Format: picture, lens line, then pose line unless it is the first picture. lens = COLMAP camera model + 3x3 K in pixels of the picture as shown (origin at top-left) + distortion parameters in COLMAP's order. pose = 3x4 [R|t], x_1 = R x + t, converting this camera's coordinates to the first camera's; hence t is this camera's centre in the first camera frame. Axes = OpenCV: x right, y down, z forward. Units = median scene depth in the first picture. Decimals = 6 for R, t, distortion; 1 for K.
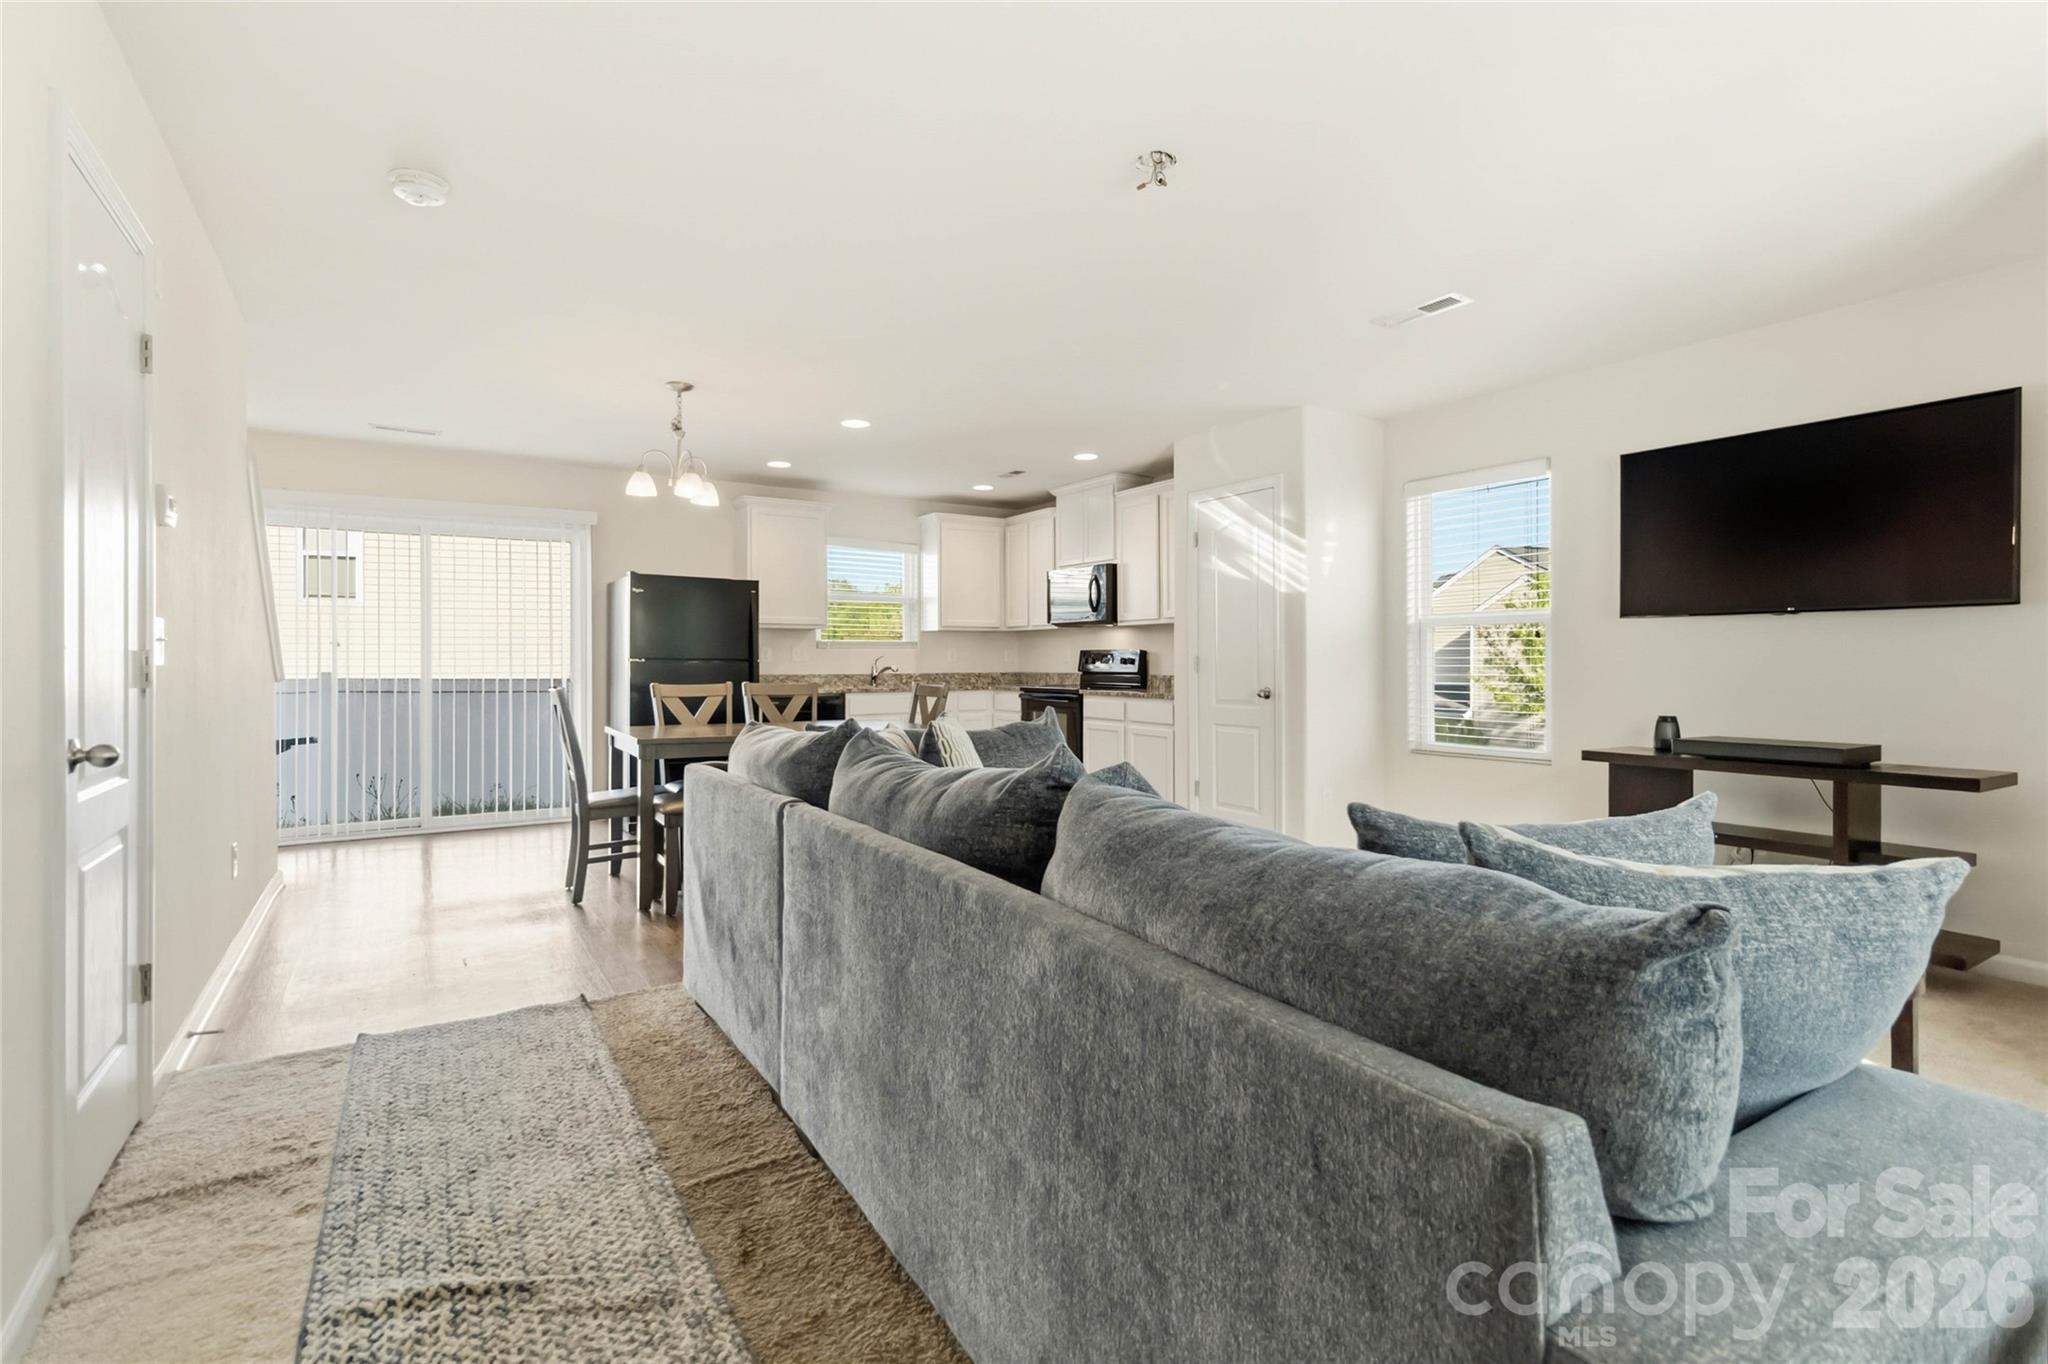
lens RADIAL K [[955.5, 0, 1034.9], [0, 955.5, 666.8], [0, 0, 1]] dist [0.000698, 0.000331]
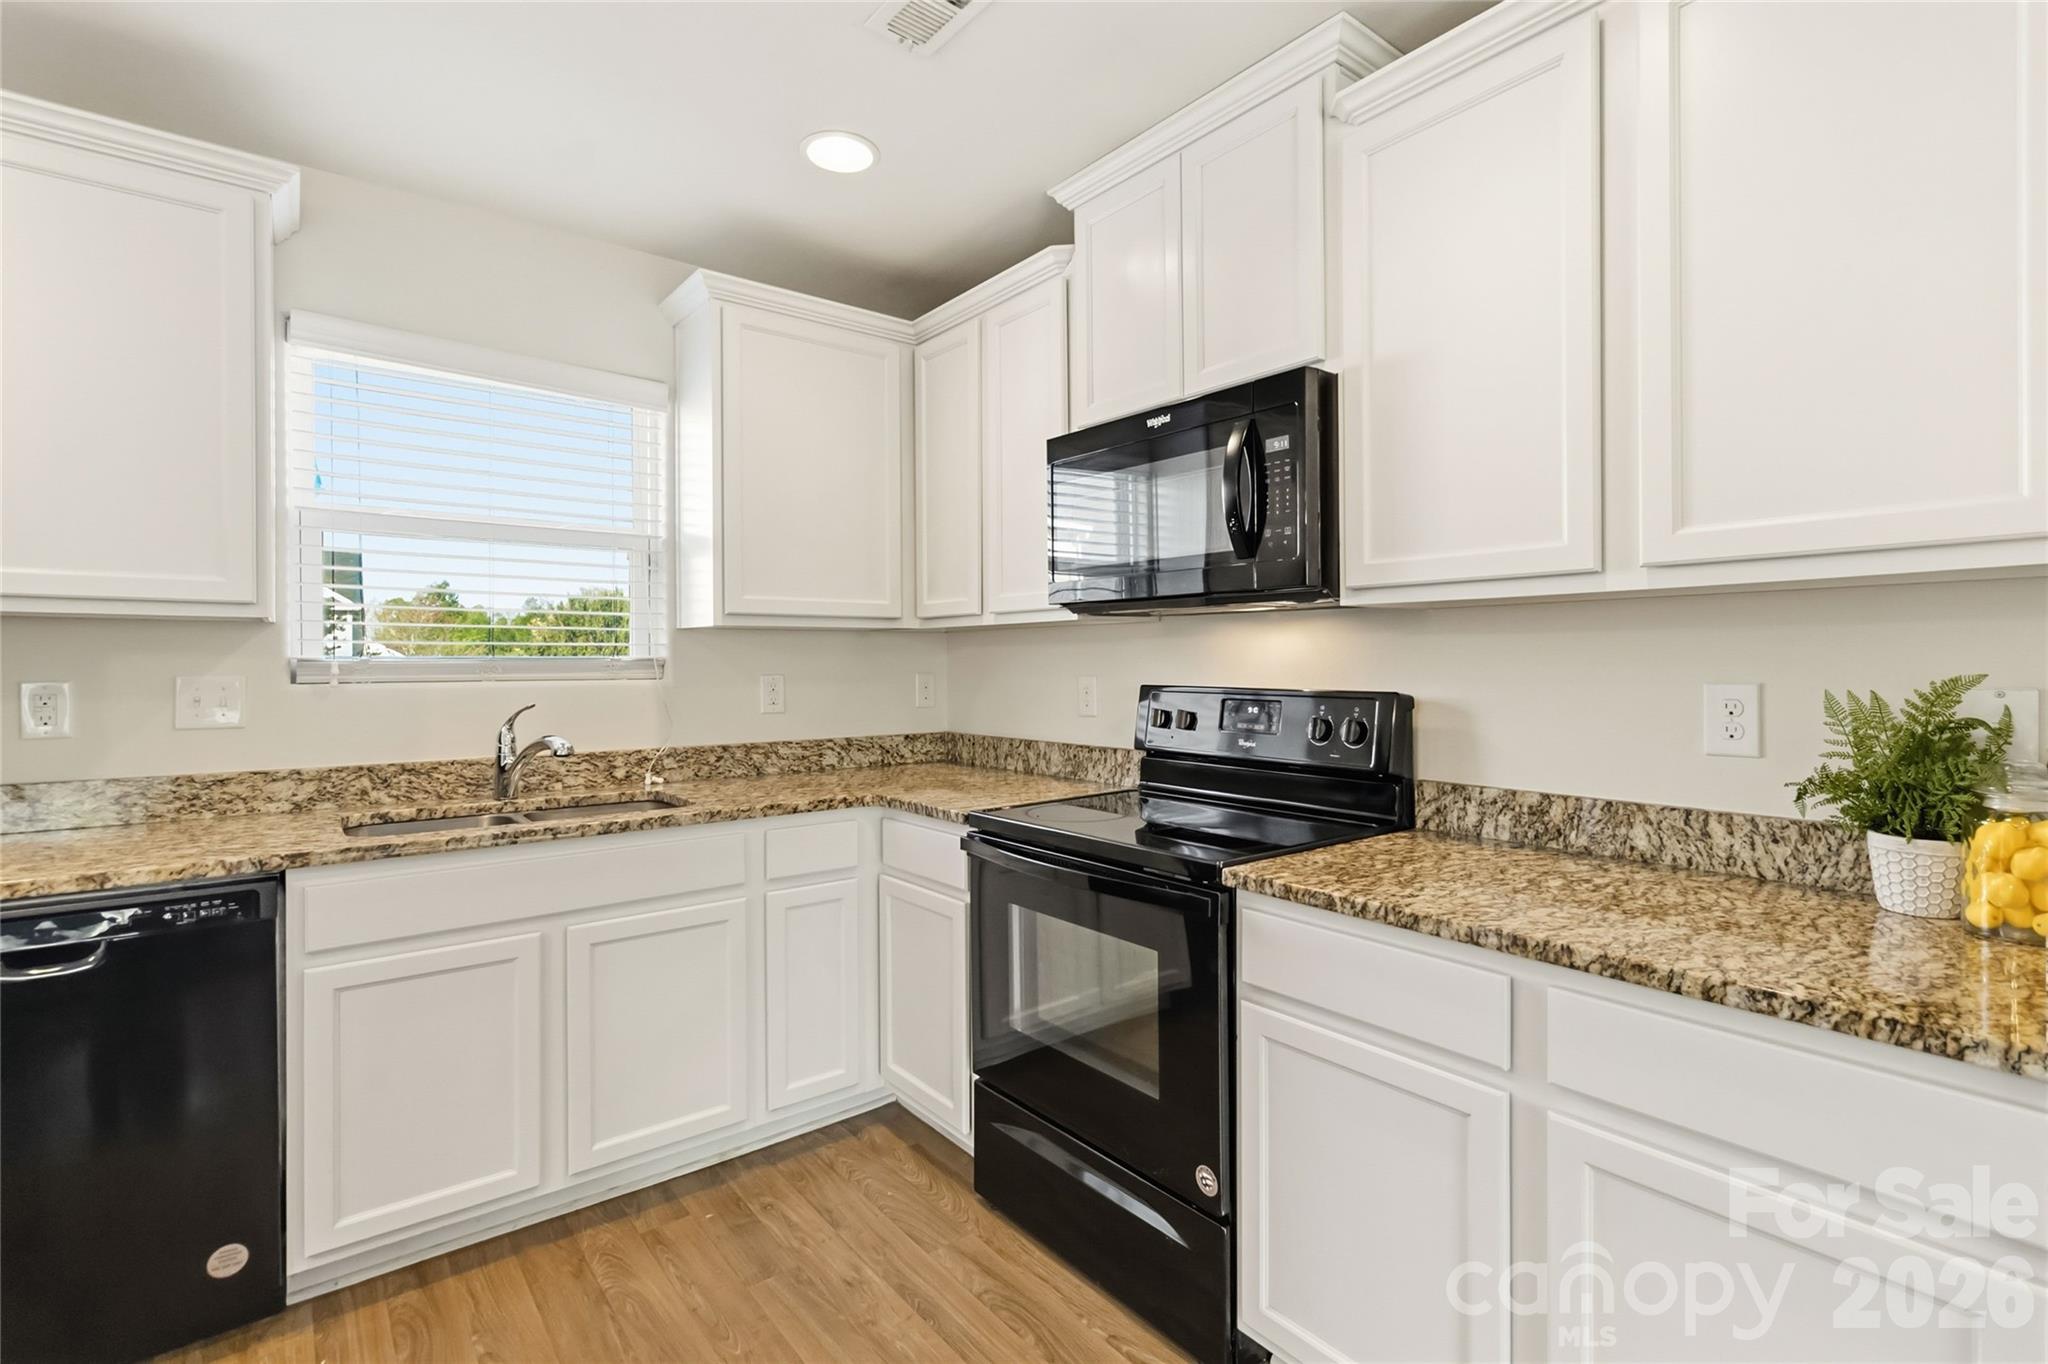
lens RADIAL K [[955.5, 0, 1034.9], [0, 955.5, 666.8], [0, 0, 1]] dist [0.000698, 0.000331]
pose [[0.995800, -0.002700, 0.091520, -0.023981], [0.002808, 0.999996, -0.001048, -0.027304], [-0.091516, 0.001301, 0.995803, 0.782320]]
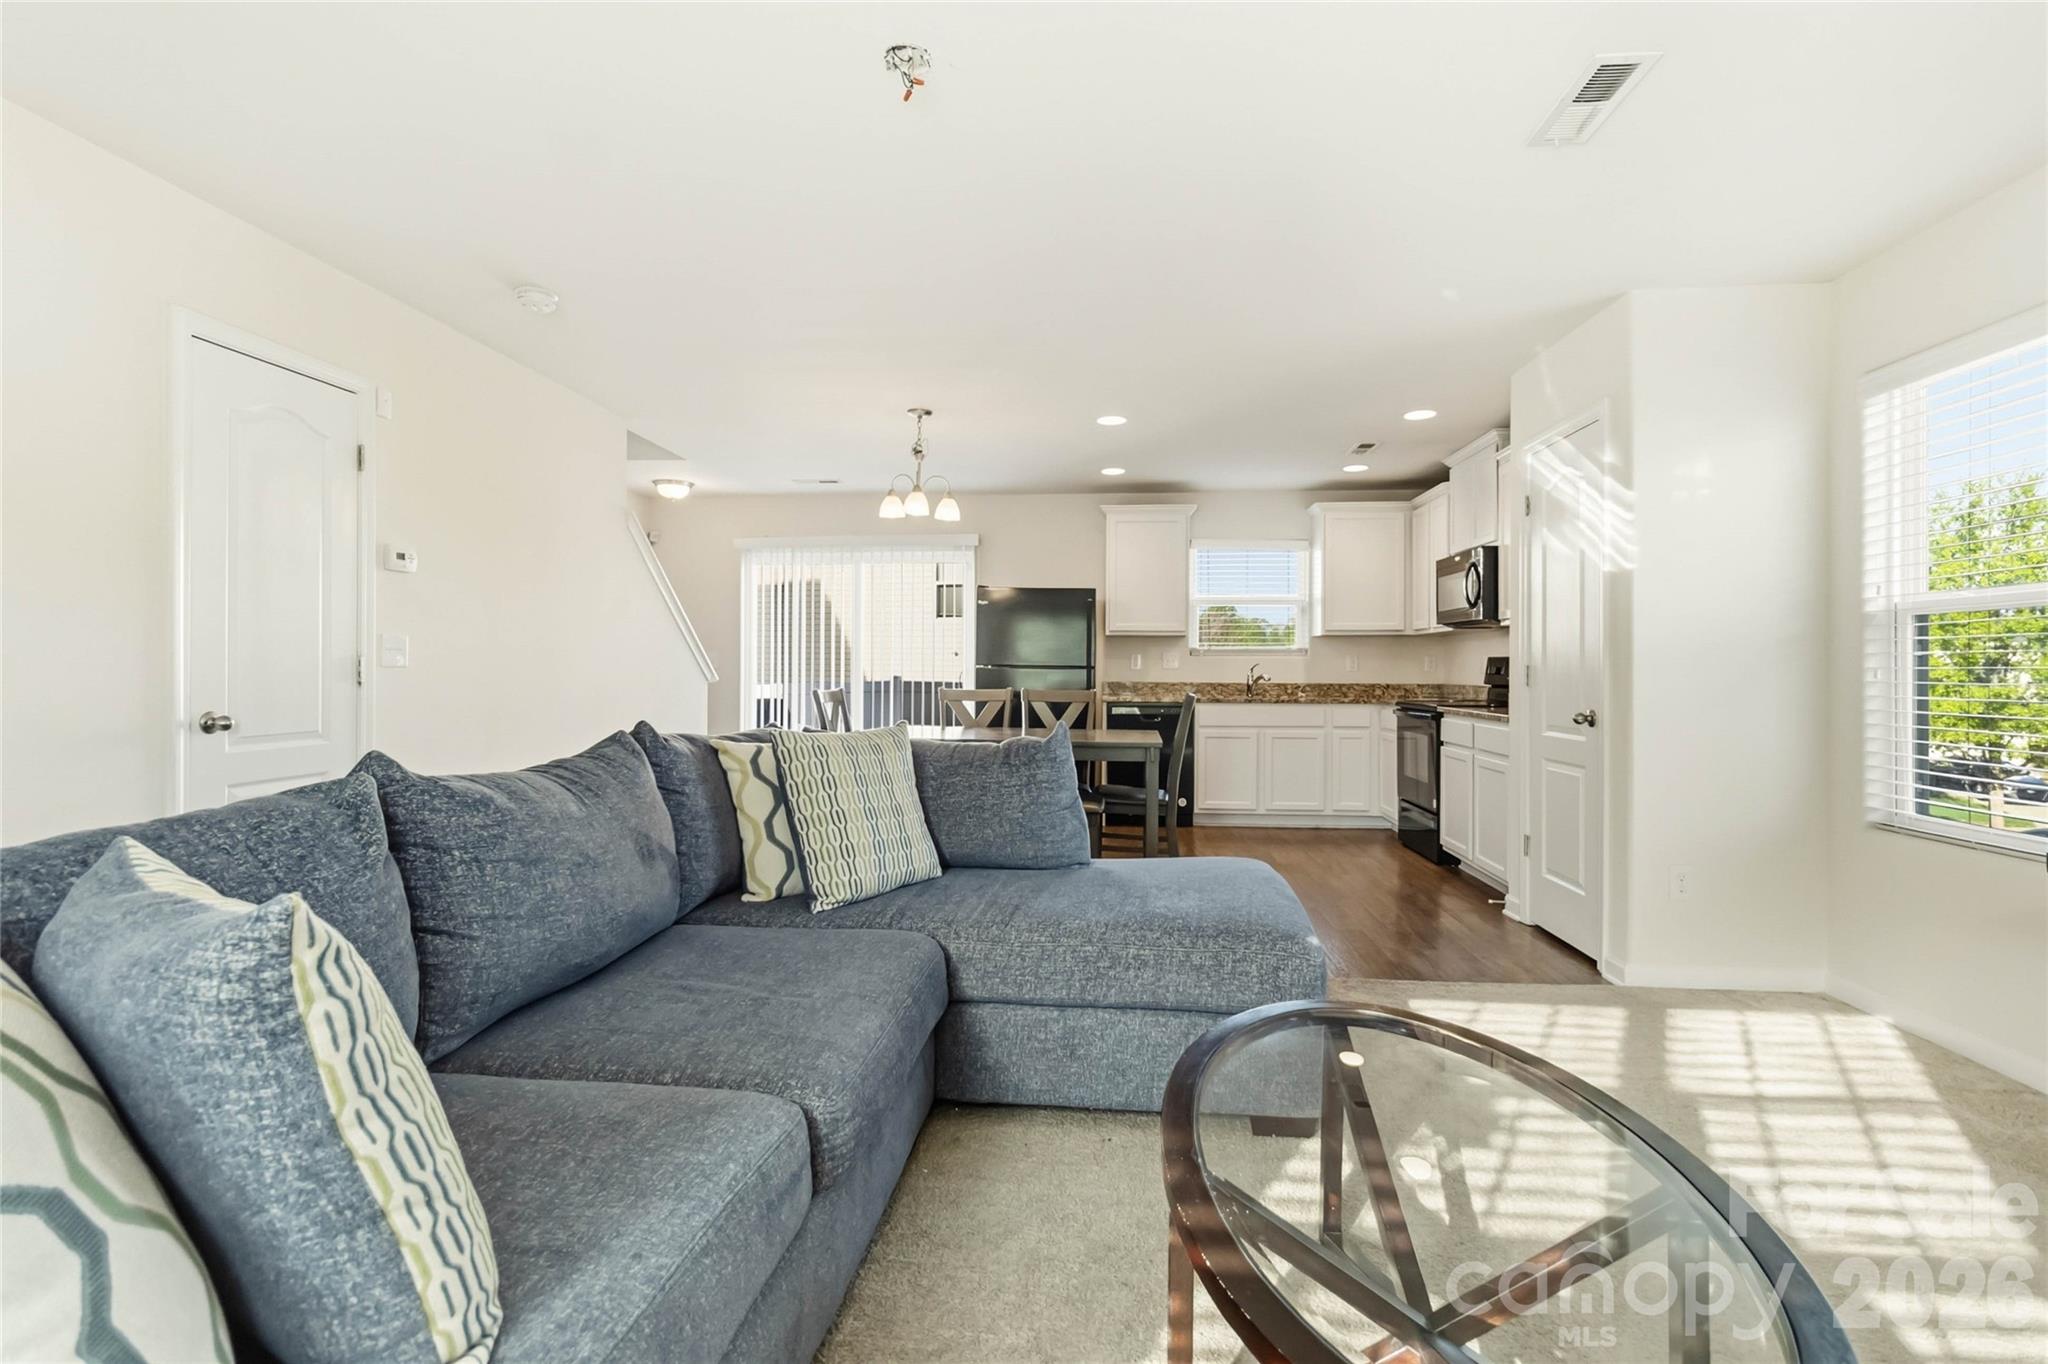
lens RADIAL K [[955.5, 0, 1034.9], [0, 955.5, 666.8], [0, 0, 1]] dist [0.000698, 0.000331]
pose [[0.785988, 0.005021, -0.618221, 0.284268], [-0.010443, 0.999932, -0.005156, -0.001645], [0.618153, 0.010508, 0.785987, 0.166244]]
